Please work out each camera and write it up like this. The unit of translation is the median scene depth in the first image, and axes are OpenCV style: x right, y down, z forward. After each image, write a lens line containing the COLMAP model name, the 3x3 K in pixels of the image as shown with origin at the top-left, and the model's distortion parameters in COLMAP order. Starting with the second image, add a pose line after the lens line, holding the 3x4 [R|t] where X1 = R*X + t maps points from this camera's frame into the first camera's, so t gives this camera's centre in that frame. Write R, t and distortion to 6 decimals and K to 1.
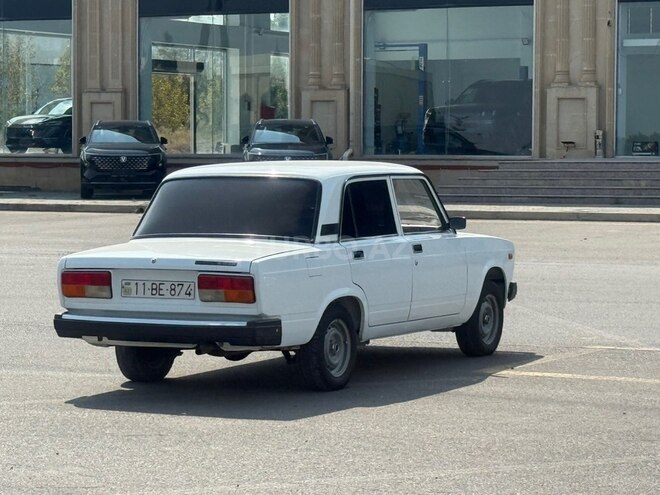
lens RADIAL K [[2296.2, 0, 330.0], [0, 2296.2, 247.5], [0, 0, 1]] dist [0.084516, 0.222355]
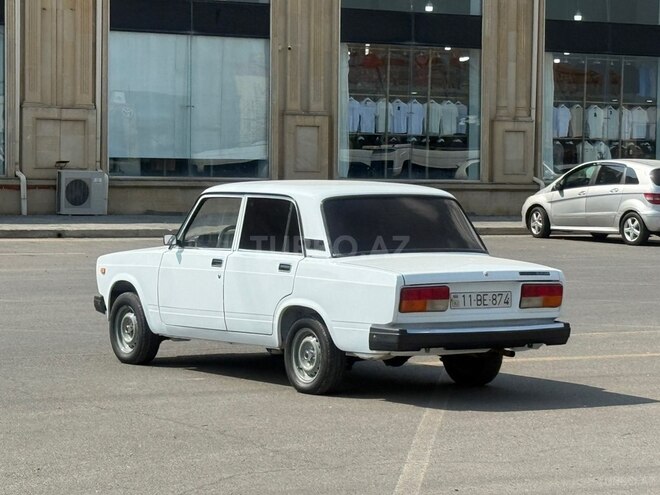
lens RADIAL K [[2296.2, 0, 330.0], [0, 2296.2, 247.5], [0, 0, 1]] dist [0.084516, 0.222355]
pose [[0.478324, -0.023850, 0.877860, -1.010379], [0.029791, 0.999496, 0.010922, -0.019586], [-0.877678, 0.020928, 0.478793, 0.516996]]
